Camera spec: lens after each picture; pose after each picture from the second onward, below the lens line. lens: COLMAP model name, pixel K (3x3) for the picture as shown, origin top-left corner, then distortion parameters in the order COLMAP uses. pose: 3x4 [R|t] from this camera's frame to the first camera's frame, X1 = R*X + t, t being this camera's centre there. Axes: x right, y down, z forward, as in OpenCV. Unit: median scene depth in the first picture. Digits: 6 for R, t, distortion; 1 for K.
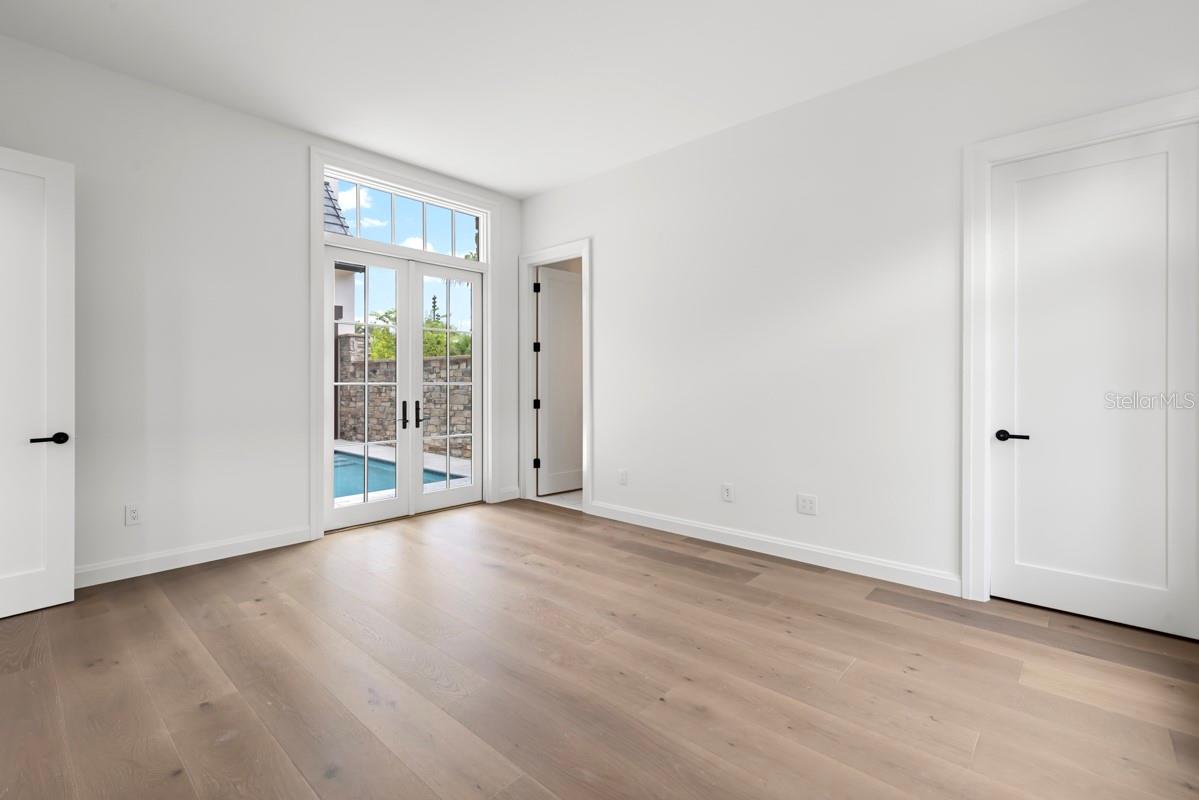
lens RADIAL K [[533.9, 0, 600.1], [0, 533.9, 388.1], [0, 0, 1]] dist [0.000842, 0.000314]
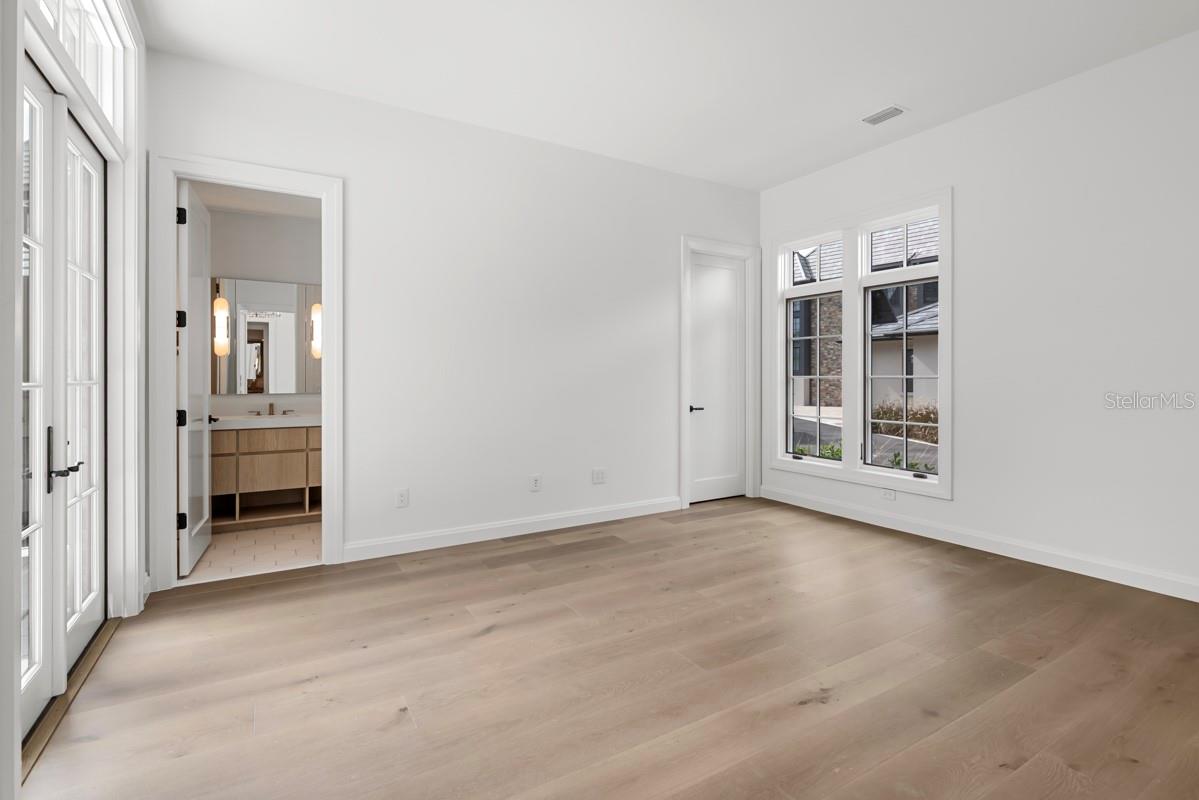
lens RADIAL K [[568.4, 0, 584.6], [0, 568.4, 377.4], [0, 0, 1]] dist [-0.002532, 0.001572]
pose [[0.293695, 0.000825, 0.955899, -0.897334], [0.012077, 0.999917, -0.004573, -0.007554], [-0.955823, 0.012888, 0.293660, 0.636056]]
